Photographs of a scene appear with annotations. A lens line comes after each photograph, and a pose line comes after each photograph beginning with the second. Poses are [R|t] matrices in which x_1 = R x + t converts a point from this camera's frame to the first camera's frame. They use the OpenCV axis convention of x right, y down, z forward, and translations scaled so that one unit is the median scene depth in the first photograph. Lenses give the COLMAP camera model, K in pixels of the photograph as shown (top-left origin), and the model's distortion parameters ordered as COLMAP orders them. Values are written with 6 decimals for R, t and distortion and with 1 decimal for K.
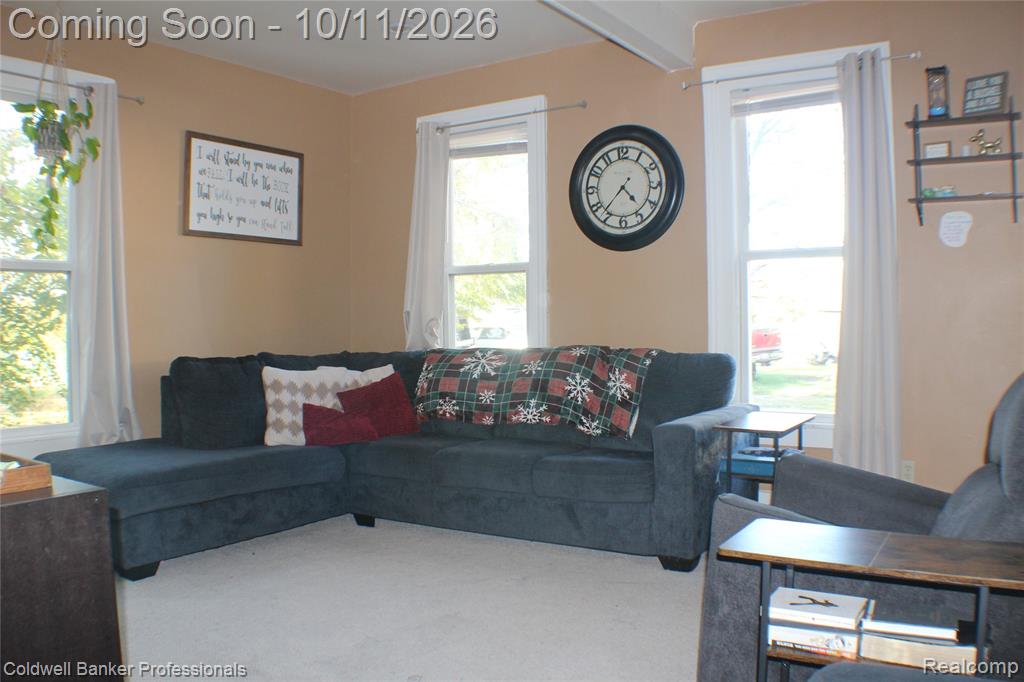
lens RADIAL K [[863.9, 0, 512.0], [0, 863.9, 341.0], [0, 0, 1]] dist [-0.161360, 0.011656]
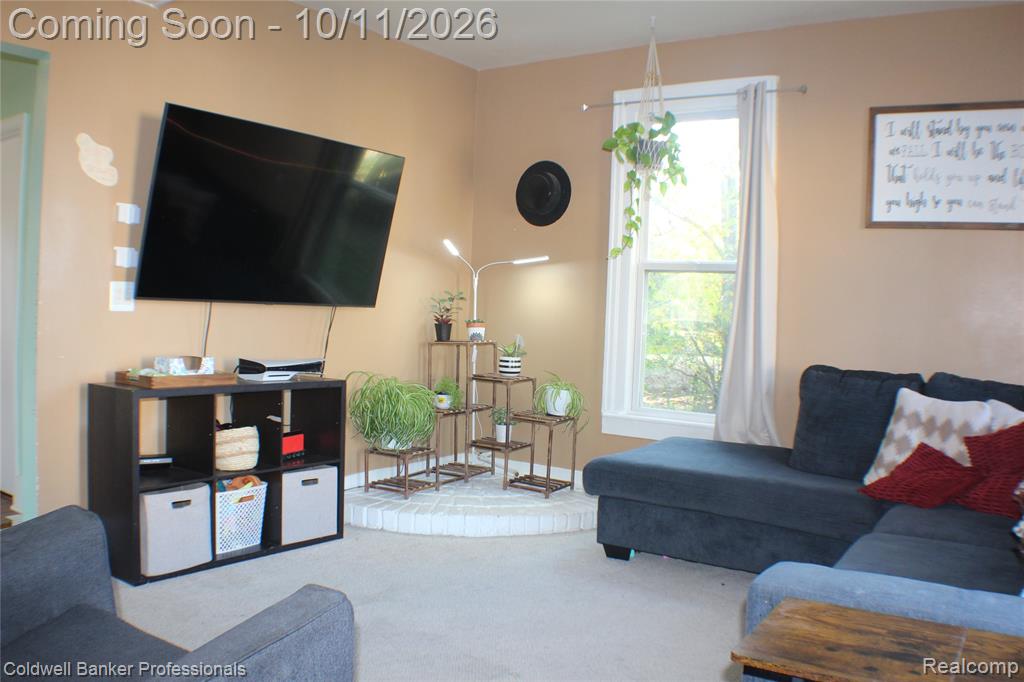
lens RADIAL K [[863.9, 0, 512.0], [0, 863.9, 341.0], [0, 0, 1]] dist [-0.161360, 0.011656]
pose [[-0.037900, 0.043089, -0.998352, 0.475732], [-0.071368, 0.996402, 0.045714, -0.021889], [0.996730, 0.072983, -0.034688, 0.648313]]
